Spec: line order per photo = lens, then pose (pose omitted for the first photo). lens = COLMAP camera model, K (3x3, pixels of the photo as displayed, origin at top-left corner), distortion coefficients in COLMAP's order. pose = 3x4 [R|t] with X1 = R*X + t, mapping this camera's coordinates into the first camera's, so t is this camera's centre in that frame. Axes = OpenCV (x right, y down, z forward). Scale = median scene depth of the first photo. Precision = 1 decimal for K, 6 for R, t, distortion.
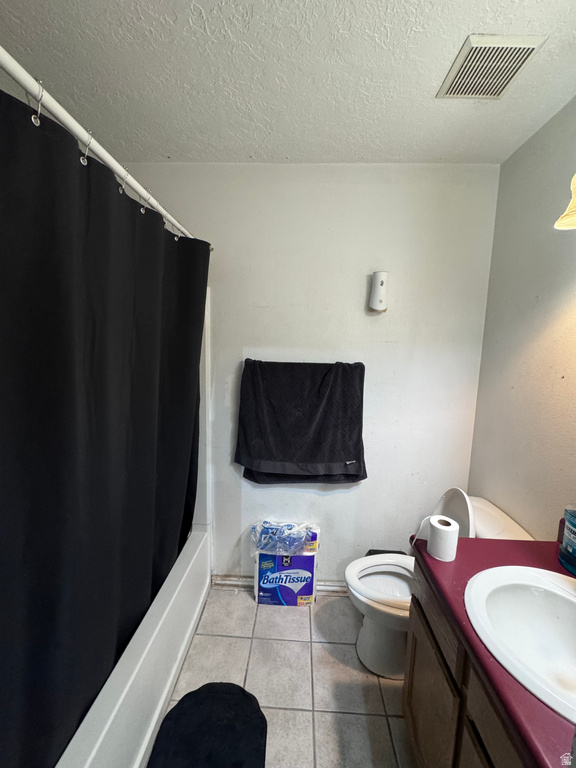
lens RADIAL K [[307.9, 0, 290.1], [0, 307.9, 382.6], [0, 0, 1]] dist [-0.006162, 0.001913]
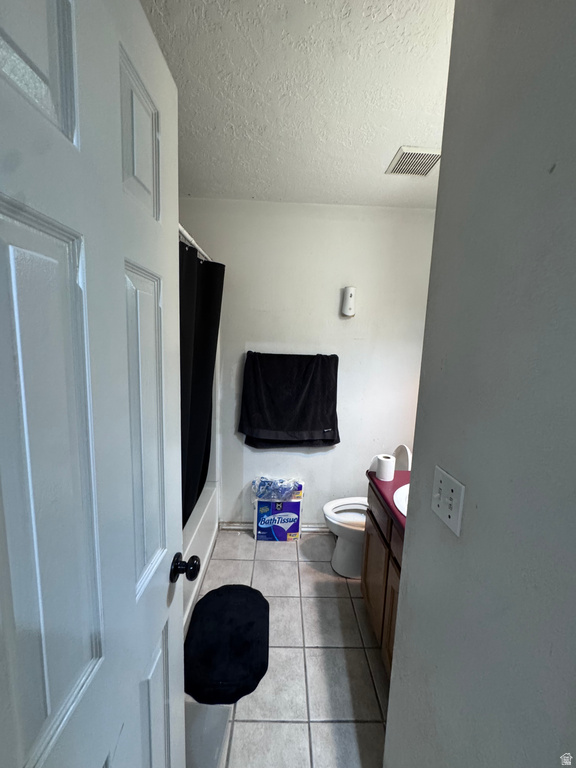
lens RADIAL K [[307.9, 0, 289.1], [0, 307.9, 383.9], [0, 0, 1]] dist [-0.006162, 0.001913]
pose [[0.998136, 0.000067, 0.061033, -0.060455], [-0.001194, 0.999829, 0.018427, 0.043799], [-0.061022, -0.018465, 0.997966, -0.375276]]
